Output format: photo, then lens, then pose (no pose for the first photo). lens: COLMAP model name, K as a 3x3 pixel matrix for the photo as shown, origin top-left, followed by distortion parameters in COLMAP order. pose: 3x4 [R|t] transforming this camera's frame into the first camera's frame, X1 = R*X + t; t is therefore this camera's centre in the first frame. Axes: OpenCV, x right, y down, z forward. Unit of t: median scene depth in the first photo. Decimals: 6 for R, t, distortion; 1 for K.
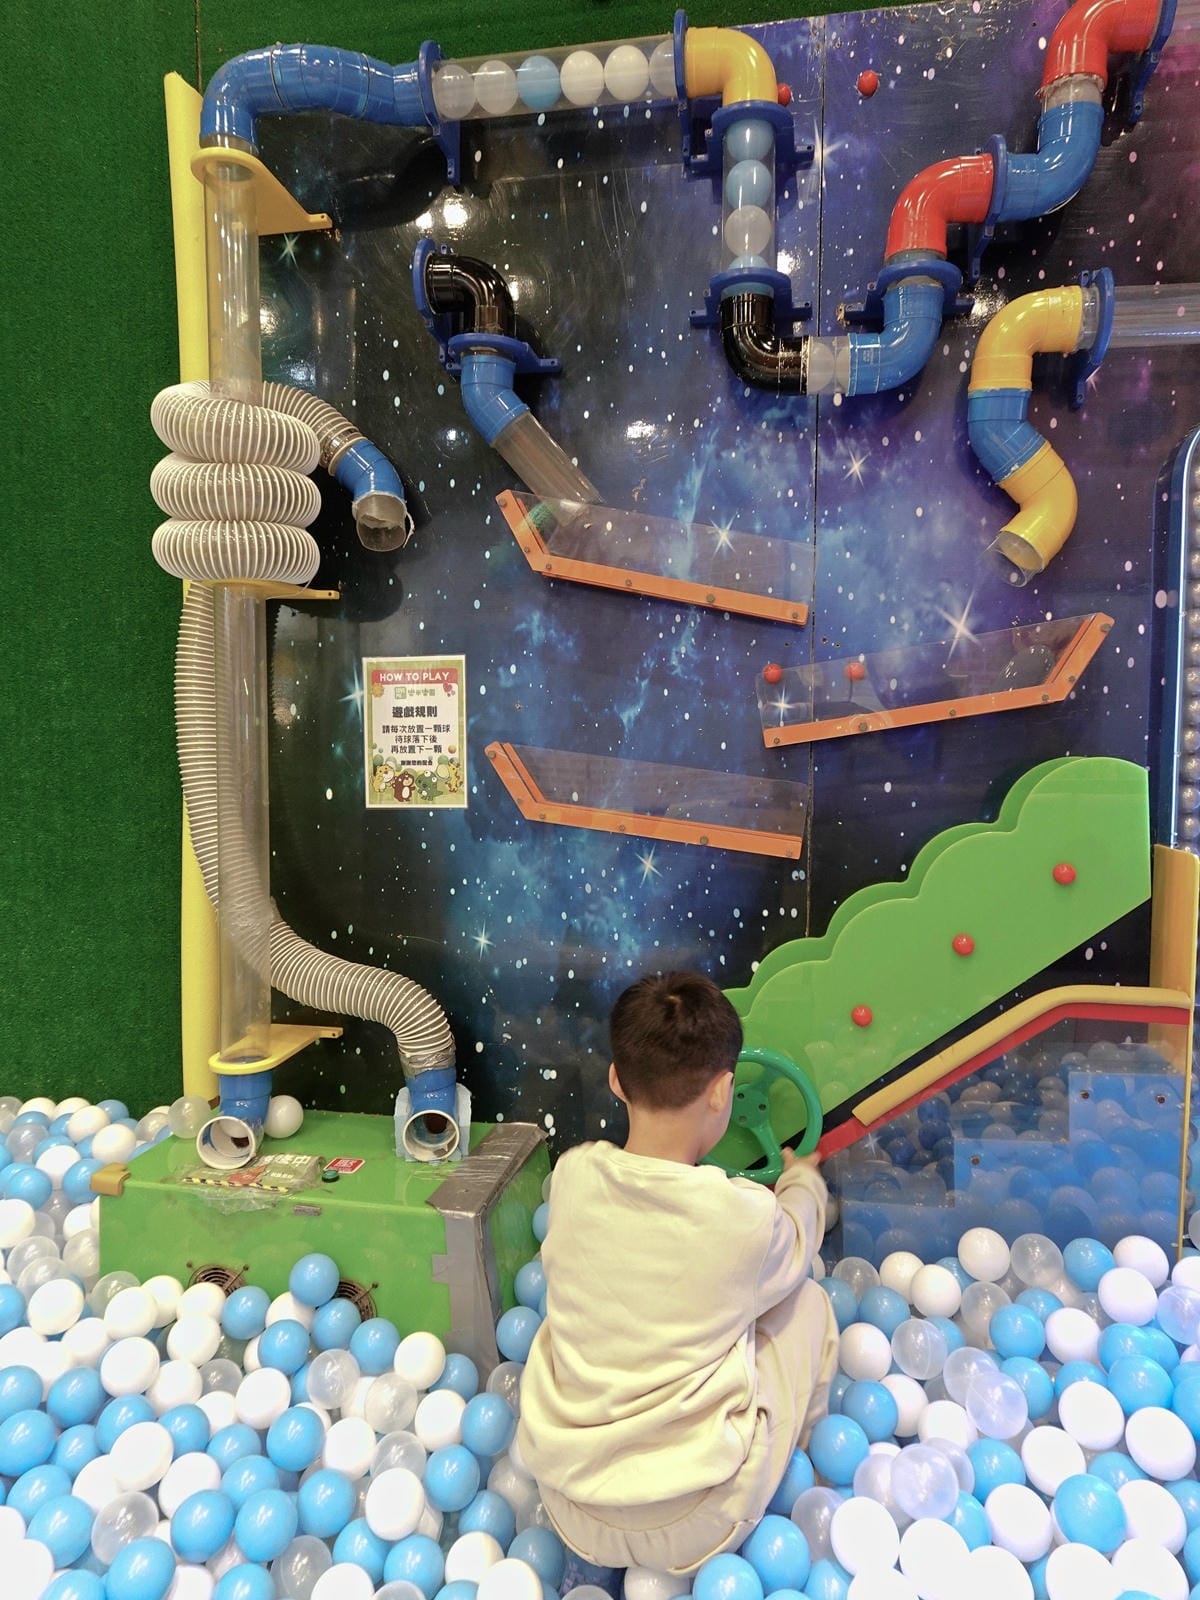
lens RADIAL K [[1016.1, 0, 600.0], [0, 1016.1, 800.0], [0, 0, 1]] dist [-0.000441, 0.003374]
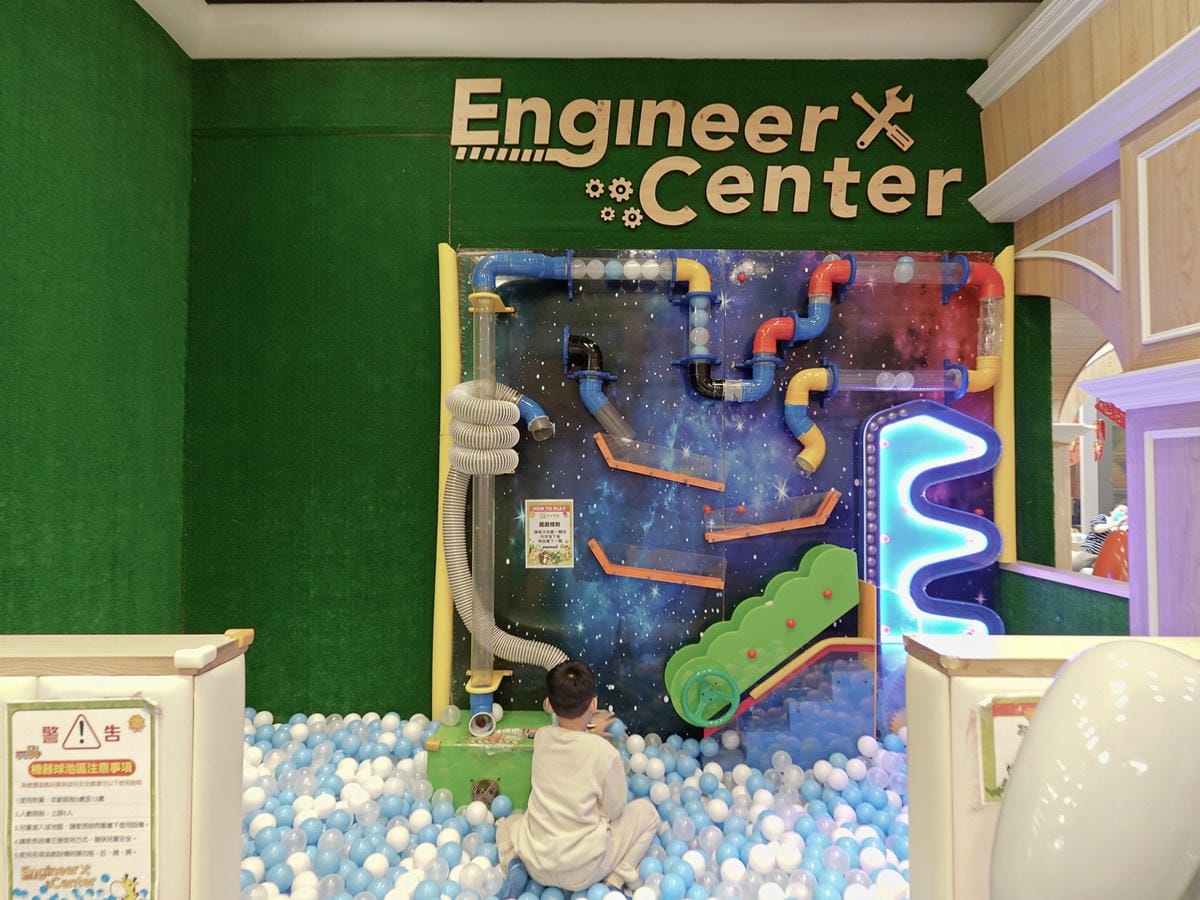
lens RADIAL K [[673.4, 0, 603.8], [0, 673.4, 458.2], [0, 0, 1]] dist [-0.002165, -0.000390]
pose [[0.984523, 0.006593, 0.175133, -0.349985], [0.007918, 0.996599, -0.082027, -0.117676], [-0.175078, 0.082145, 0.981122, -0.523265]]
